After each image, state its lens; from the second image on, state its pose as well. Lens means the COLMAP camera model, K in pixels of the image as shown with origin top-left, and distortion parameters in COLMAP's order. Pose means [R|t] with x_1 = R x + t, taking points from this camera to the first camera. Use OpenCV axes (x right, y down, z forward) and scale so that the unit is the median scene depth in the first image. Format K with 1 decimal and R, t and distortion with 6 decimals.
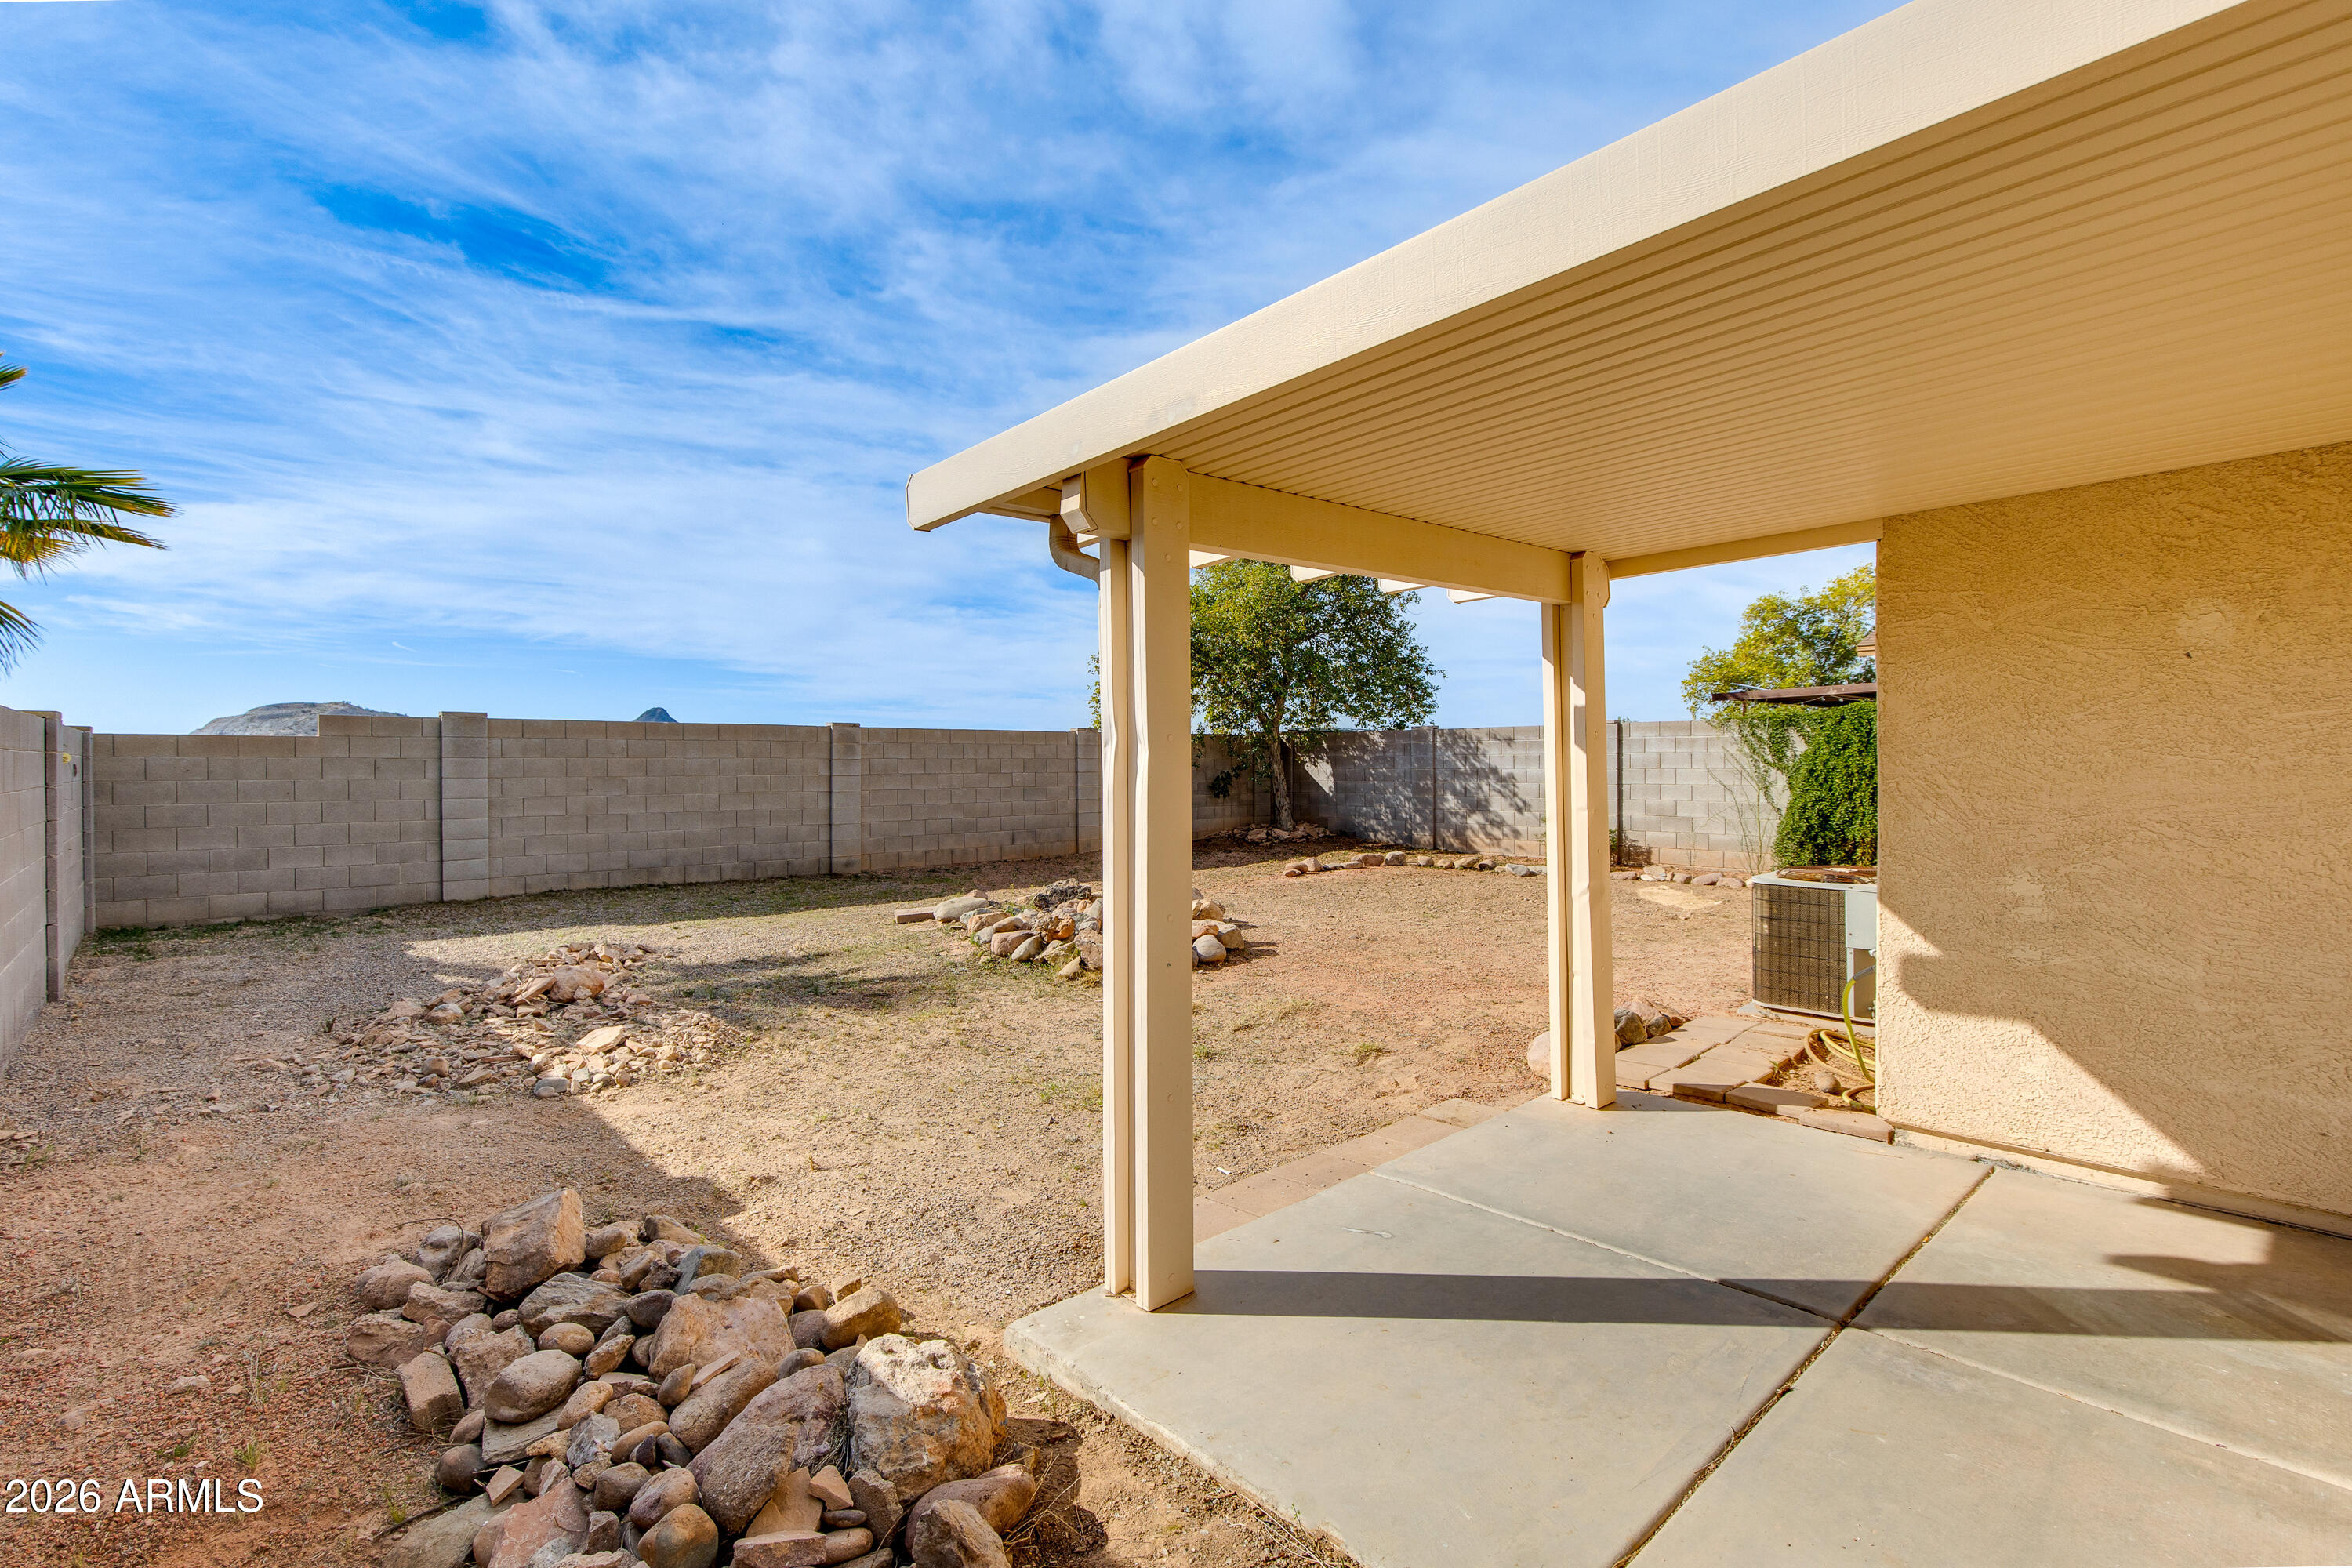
lens RADIAL K [[1070.9, 0, 1184.4], [0, 1070.9, 753.7], [0, 0, 1]] dist [0.002035, 0.000076]
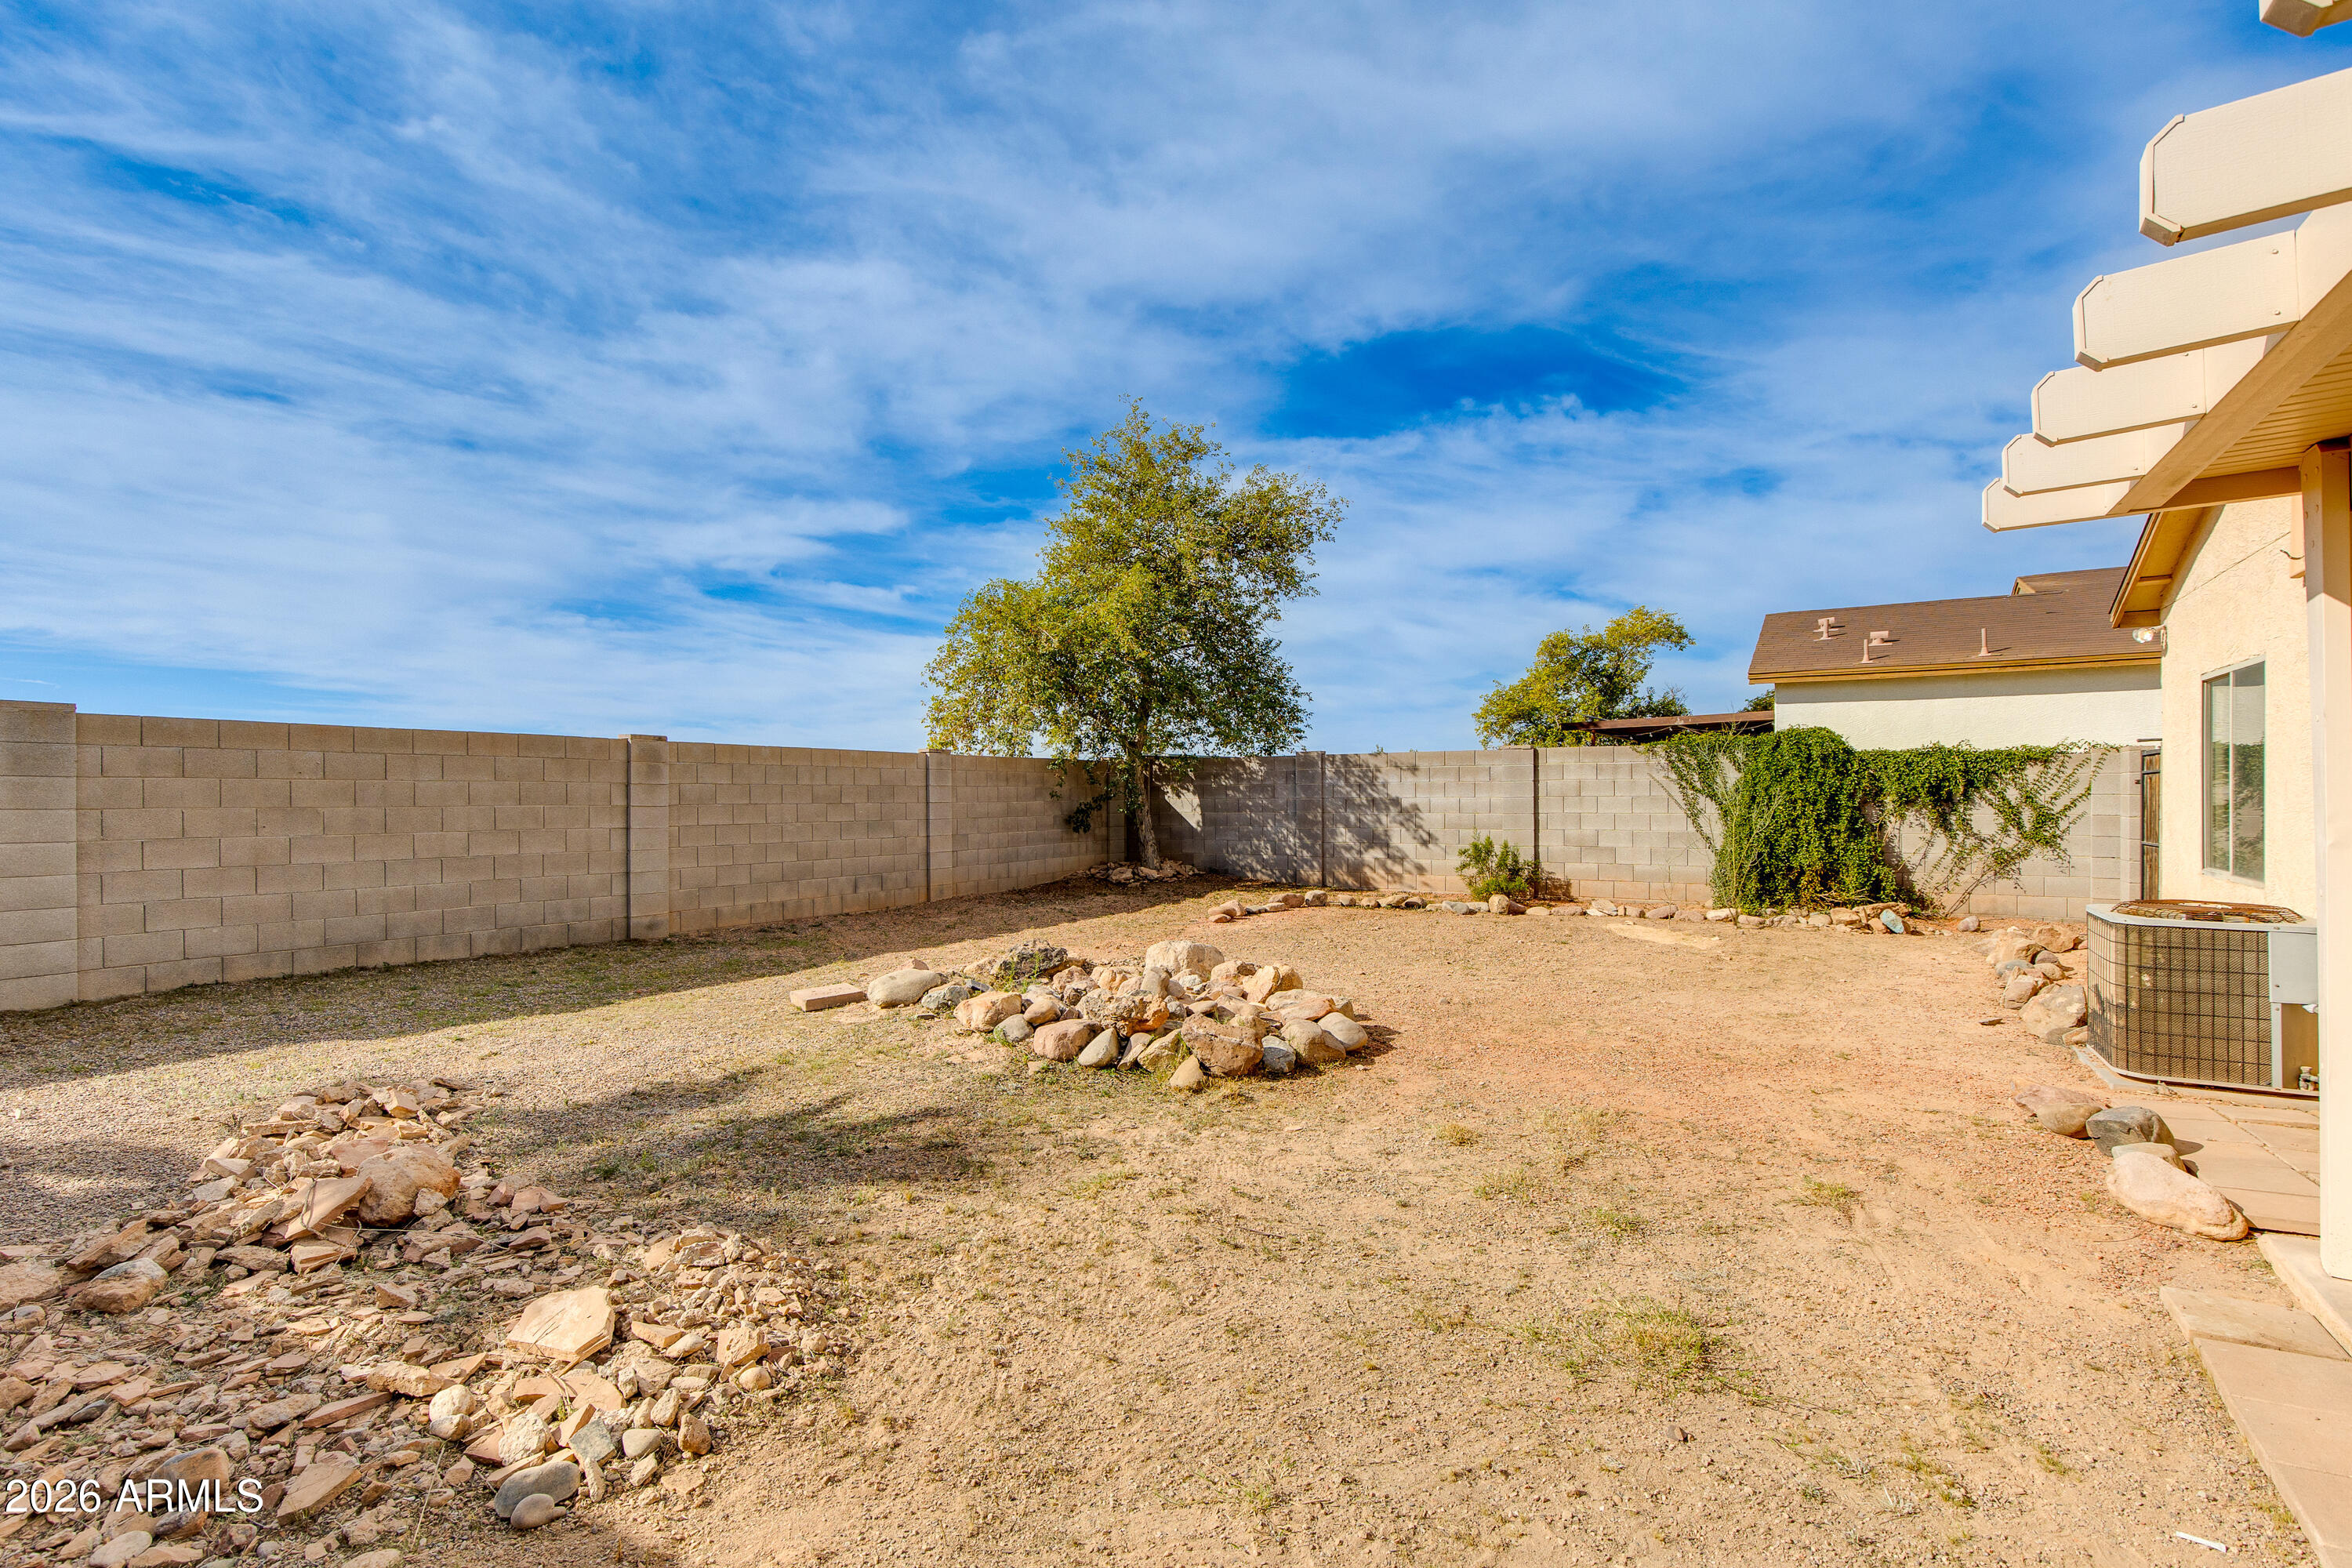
lens RADIAL K [[1077.1, 0, 1176.0], [0, 1077.1, 784.0], [0, 0, 1]] dist [0.002382, 0.000875]
pose [[0.962773, 0.002334, 0.270300, -0.165436], [-0.000799, 0.999983, -0.005788, 0.008866], [-0.270309, 0.005357, 0.962759, 0.181319]]
